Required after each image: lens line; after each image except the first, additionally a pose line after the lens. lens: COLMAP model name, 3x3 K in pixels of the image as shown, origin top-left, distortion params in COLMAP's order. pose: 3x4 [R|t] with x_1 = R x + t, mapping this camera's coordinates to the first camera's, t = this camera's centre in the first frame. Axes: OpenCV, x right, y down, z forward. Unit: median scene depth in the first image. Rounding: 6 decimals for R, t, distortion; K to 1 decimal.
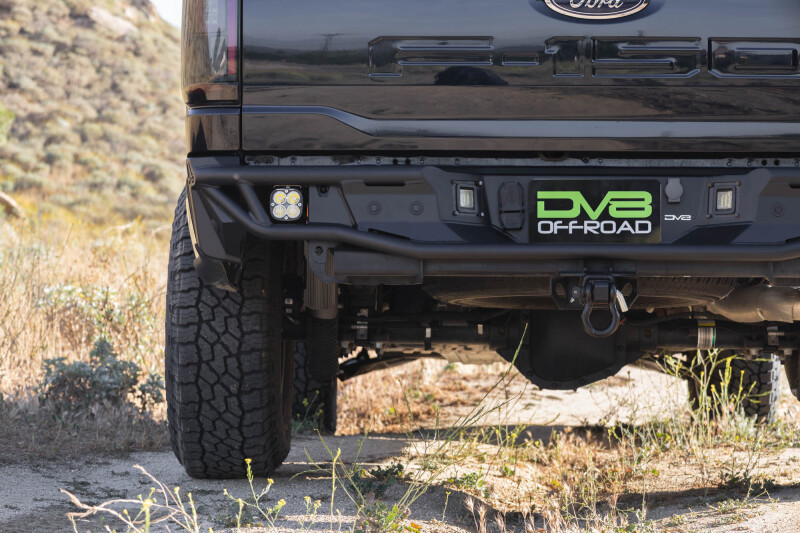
lens RADIAL K [[2300.6, 0, 400.0], [0, 2300.6, 266.5], [0, 0, 1]] dist [-0.003402, -0.408010]
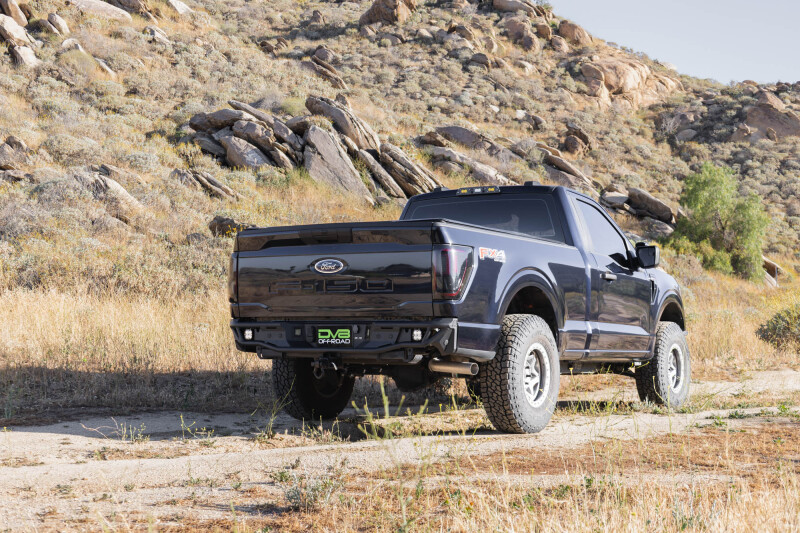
lens RADIAL K [[1251.8, 0, 397.2], [0, 1251.8, 277.3], [0, 0, 1]] dist [0.024767, 0.049660]
pose [[0.855211, -0.025499, -0.517653, 0.959619], [0.019192, 0.999662, -0.017535, -0.067311], [0.517925, 0.005061, 0.855411, -0.343967]]
